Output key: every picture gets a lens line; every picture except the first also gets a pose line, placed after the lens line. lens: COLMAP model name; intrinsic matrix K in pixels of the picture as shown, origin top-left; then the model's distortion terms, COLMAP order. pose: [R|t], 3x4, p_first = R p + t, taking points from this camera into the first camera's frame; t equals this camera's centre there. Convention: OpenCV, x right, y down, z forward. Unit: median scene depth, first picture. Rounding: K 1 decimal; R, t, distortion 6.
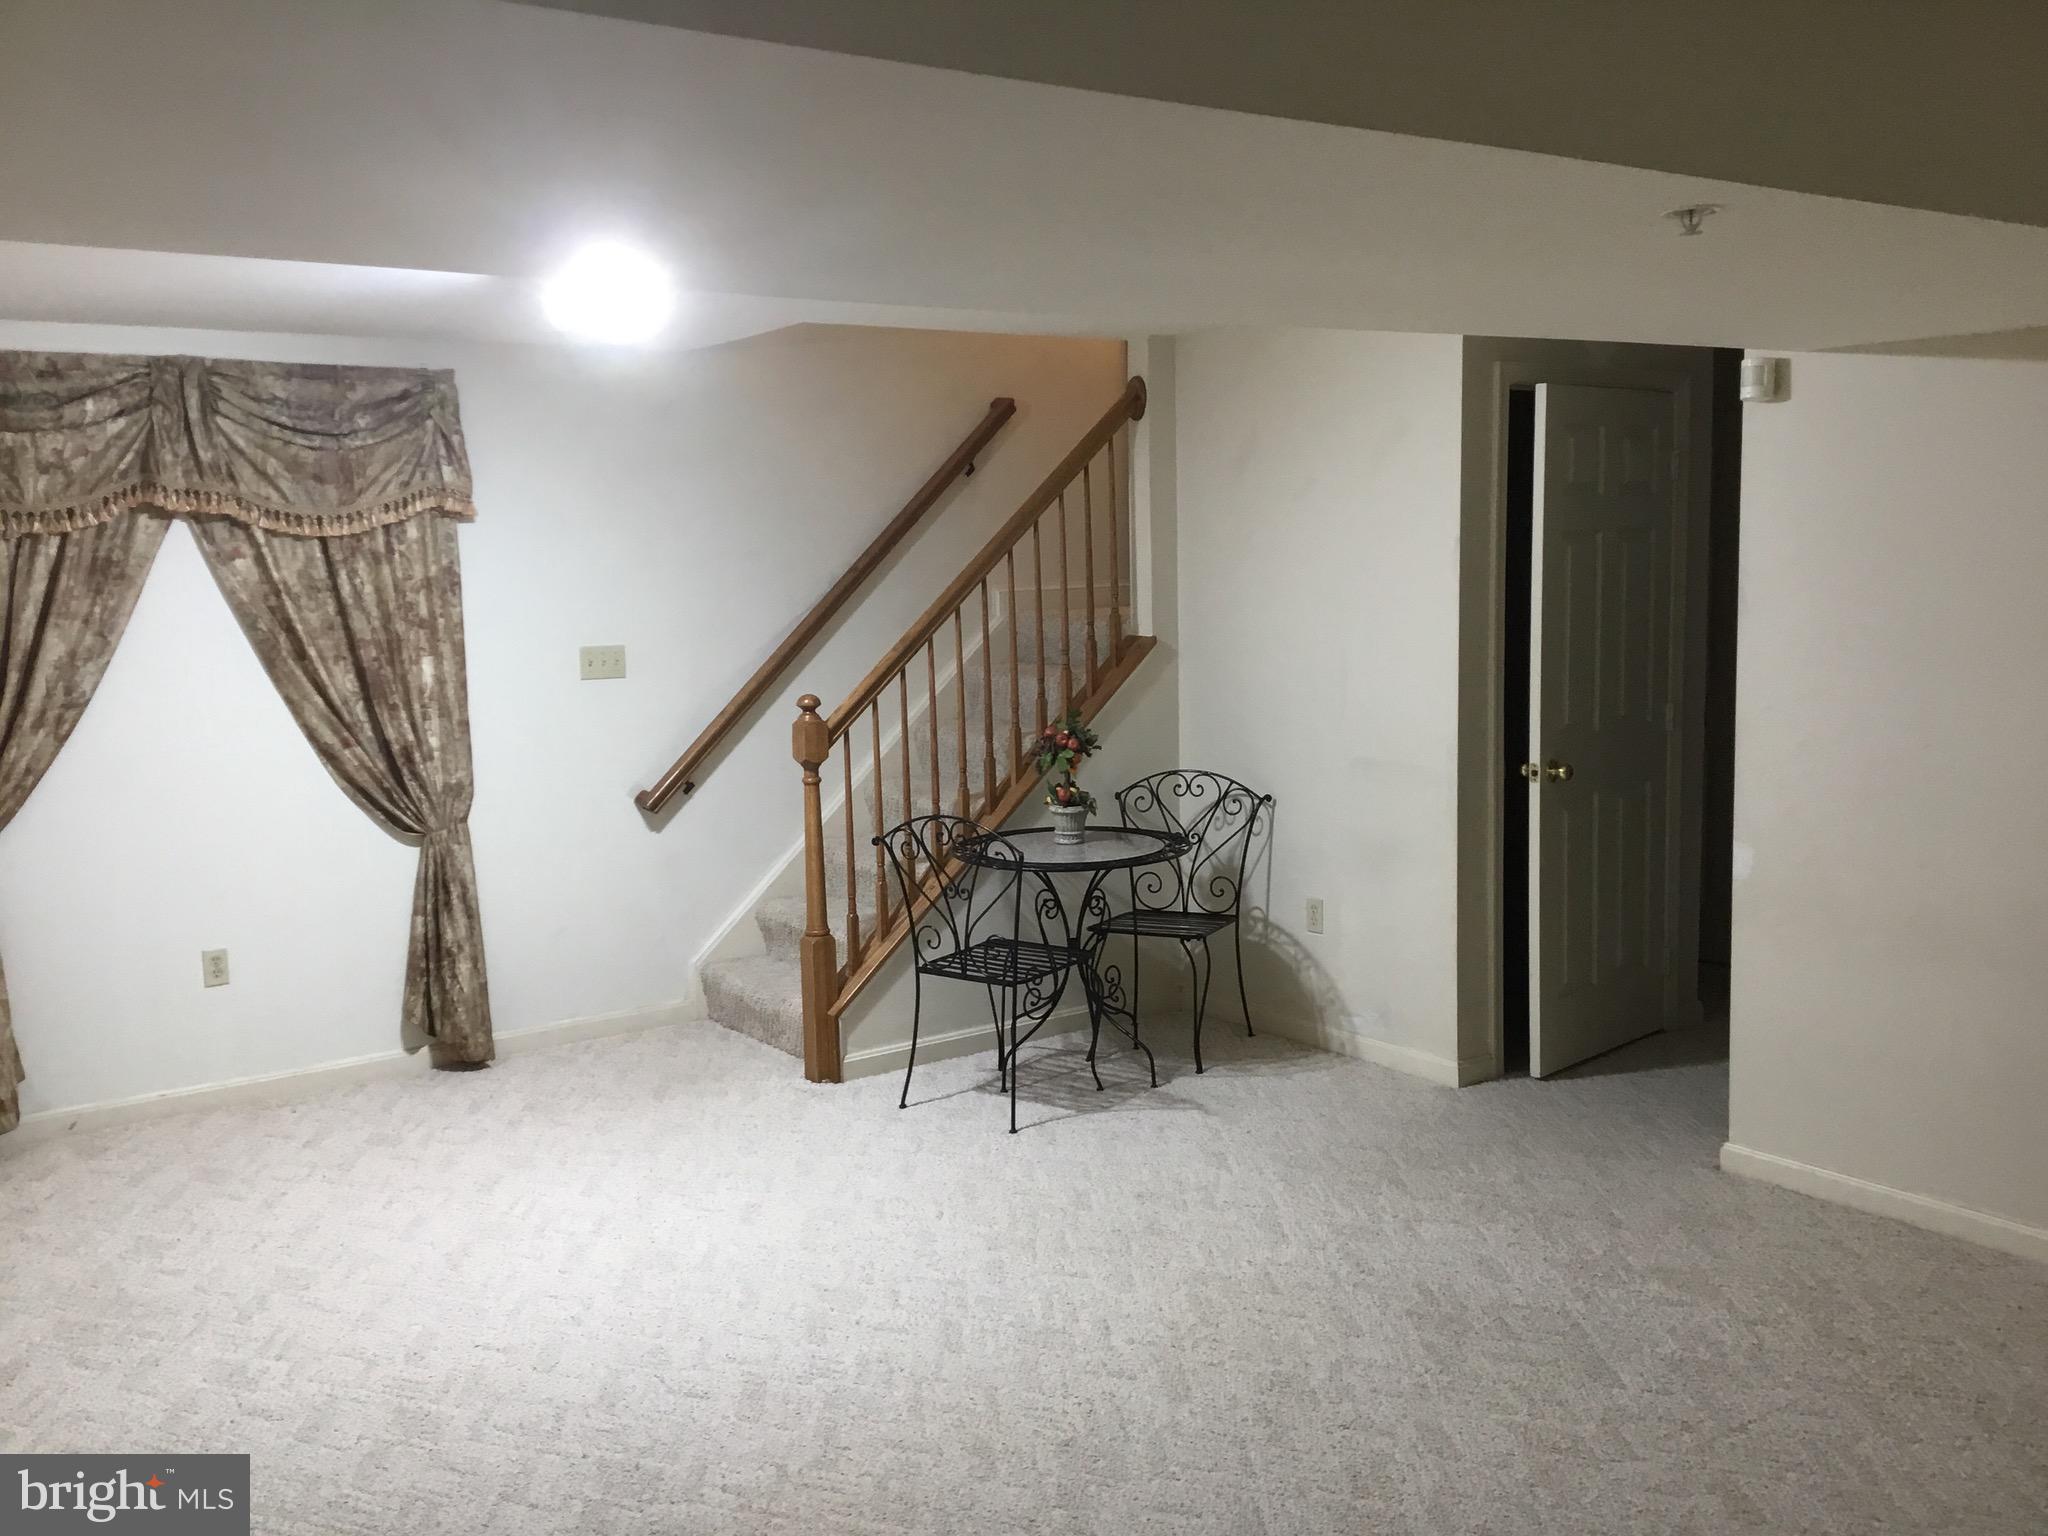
lens RADIAL K [[1821.3, 0, 1032.4], [0, 1821.3, 774.0], [0, 0, 1]] dist [0.119202, -0.177348]
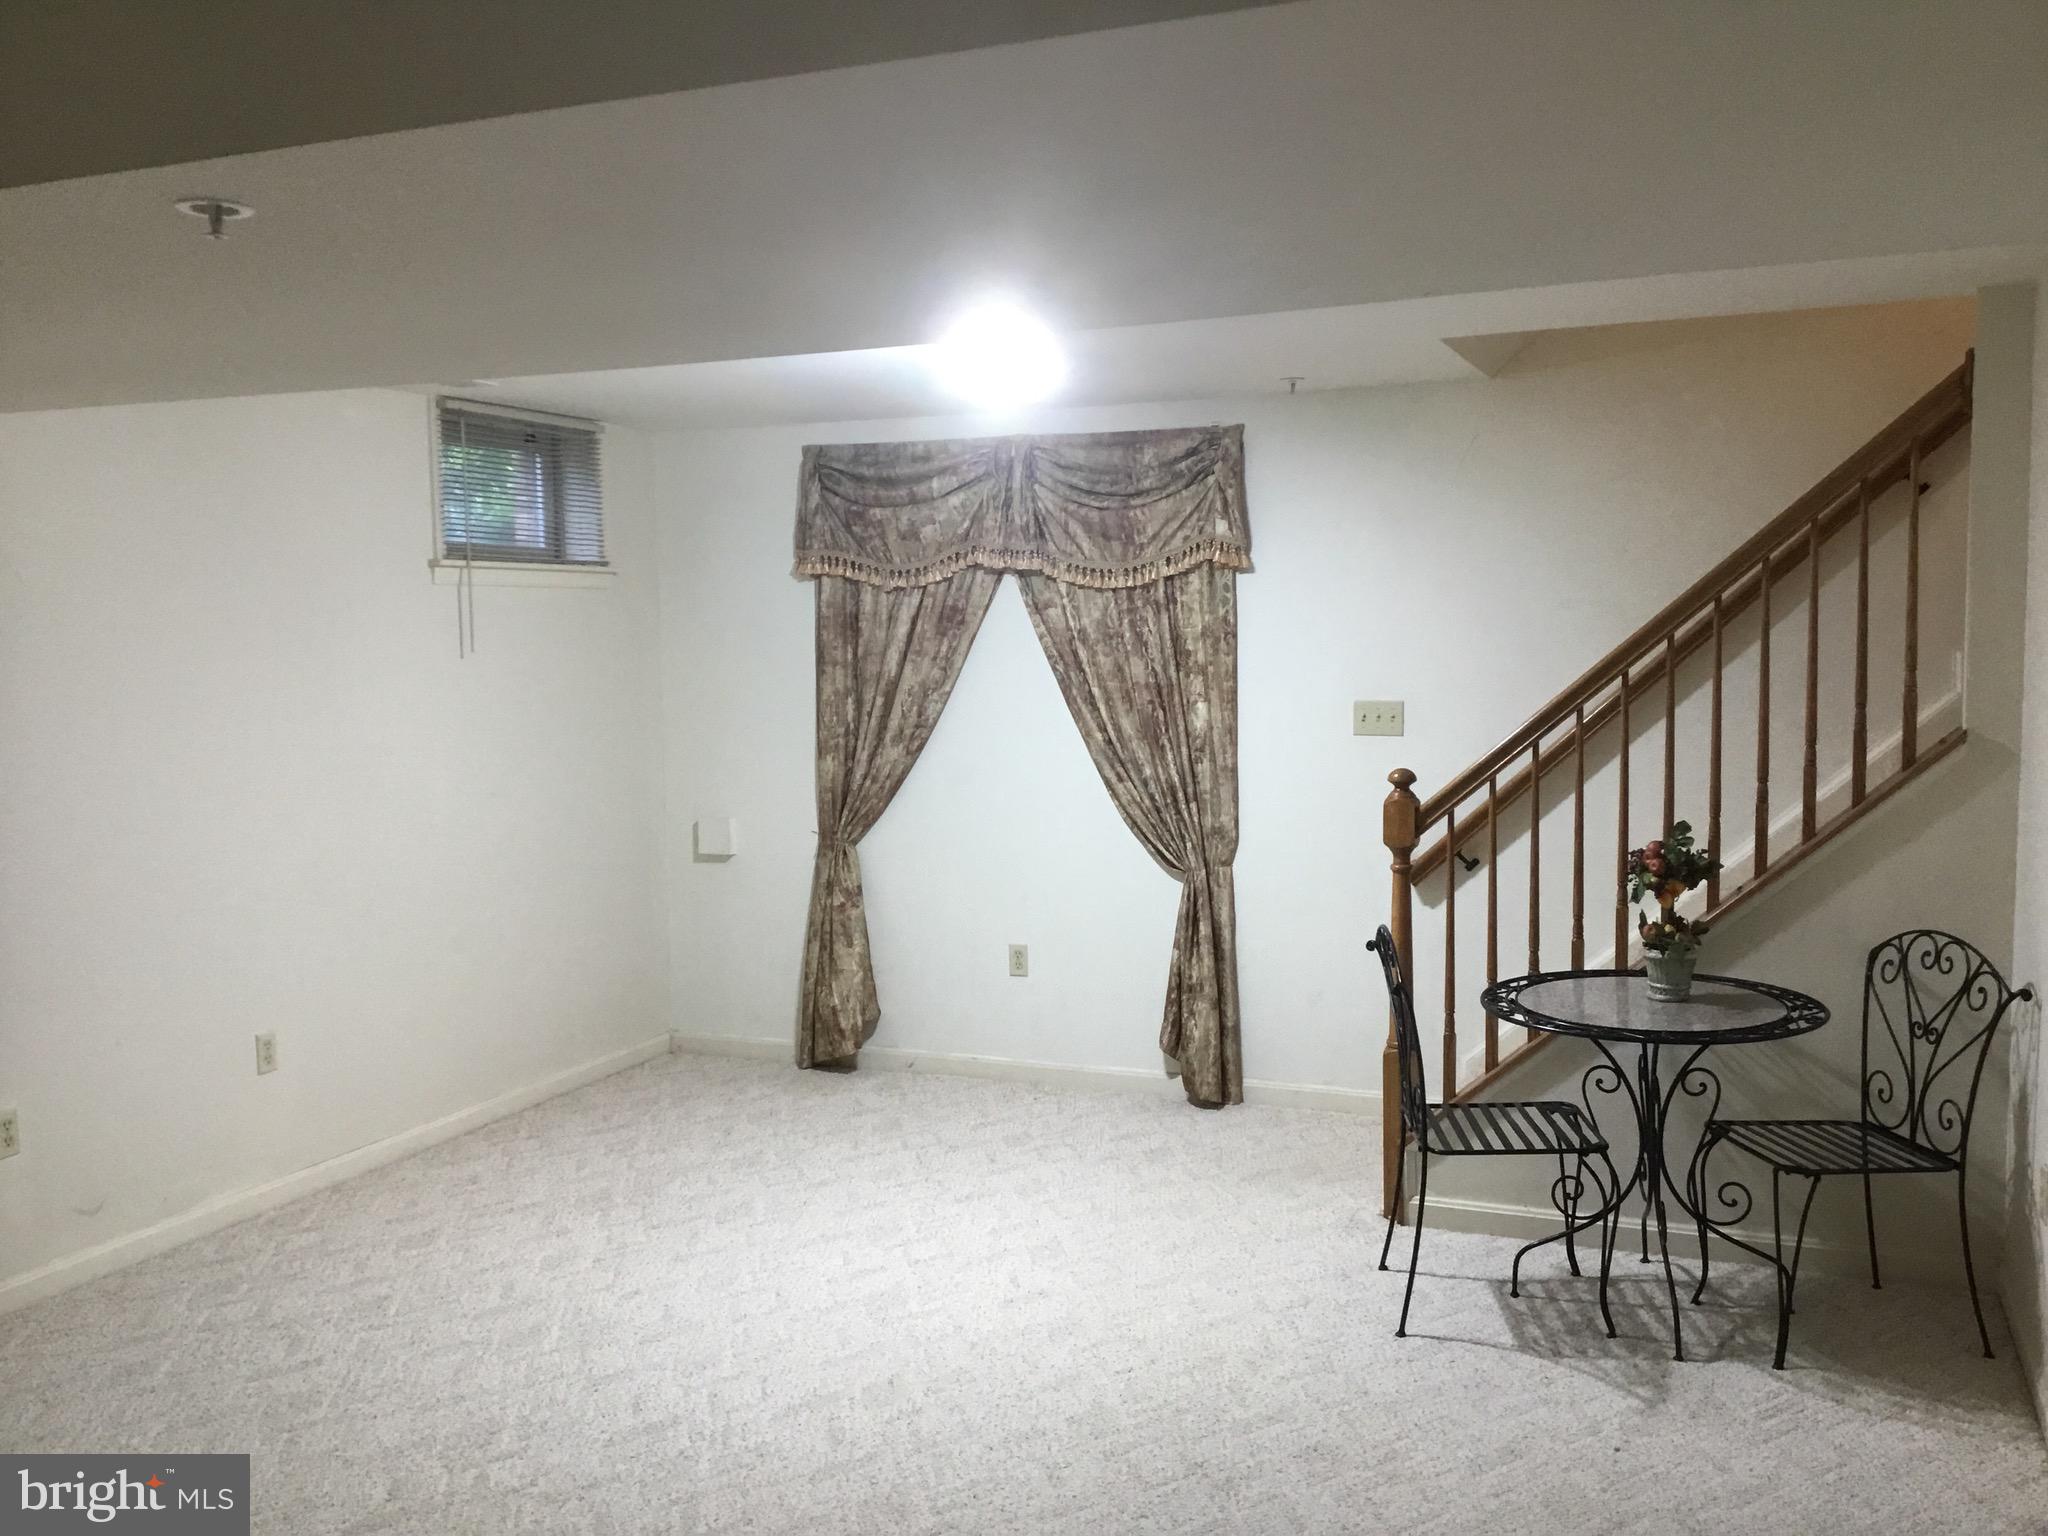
lens RADIAL K [[1821.3, 0, 1024.4], [0, 1821.3, 767.5], [0, 0, 1]] dist [0.119202, -0.177348]
pose [[0.538420, 0.085363, -0.838342, 0.509384], [-0.102321, 0.994117, 0.035510, -0.056379], [0.836441, 0.066661, 0.543988, 0.377774]]
